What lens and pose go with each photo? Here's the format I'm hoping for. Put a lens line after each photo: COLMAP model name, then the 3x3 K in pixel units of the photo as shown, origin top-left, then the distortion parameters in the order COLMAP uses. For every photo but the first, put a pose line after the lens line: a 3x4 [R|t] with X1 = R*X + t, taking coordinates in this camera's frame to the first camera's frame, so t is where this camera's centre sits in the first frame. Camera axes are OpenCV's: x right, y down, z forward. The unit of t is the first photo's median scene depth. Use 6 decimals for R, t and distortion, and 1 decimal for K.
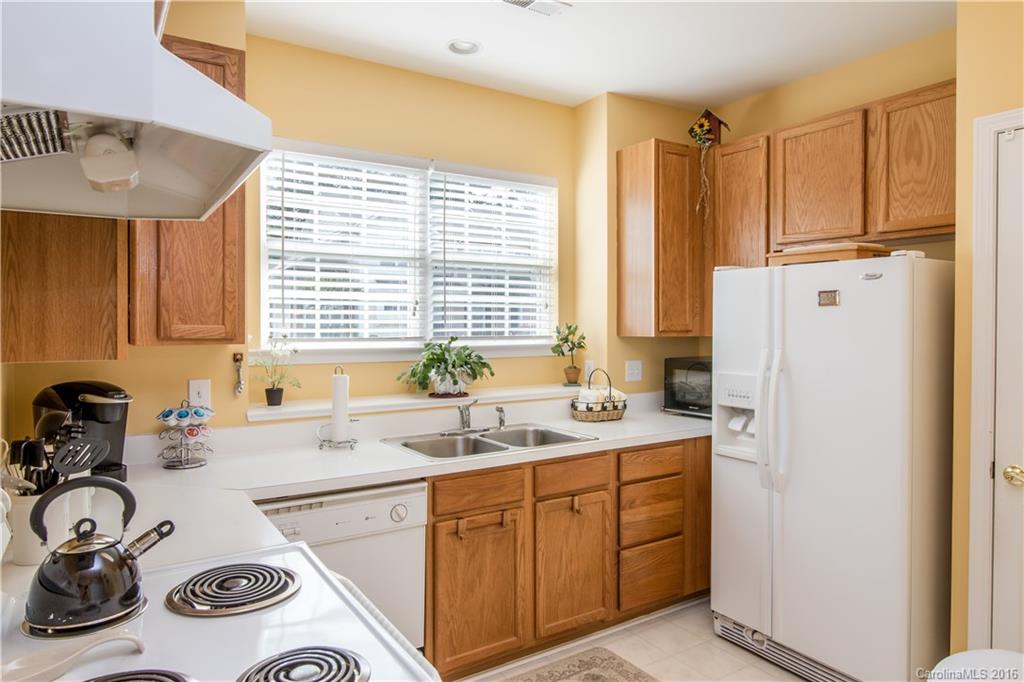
lens RADIAL K [[637.8, 0, 484.7], [0, 637.8, 332.3], [0, 0, 1]] dist [0.002837, 0.000689]
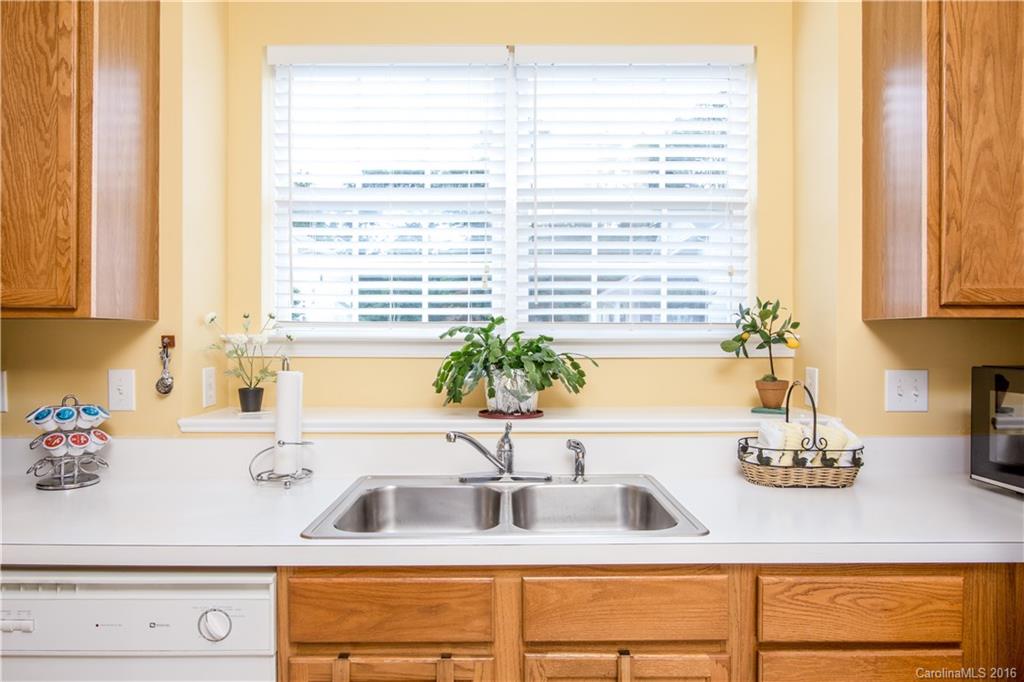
lens RADIAL K [[624.9, 0, 512.0], [0, 624.9, 341.0], [0, 0, 1]] dist [-0.006830, -0.002746]
pose [[0.856522, 0.009051, -0.516031, 0.259616], [-0.010254, 0.999947, 0.000518, 0.028901], [0.516008, 0.004848, 0.856570, 0.498412]]
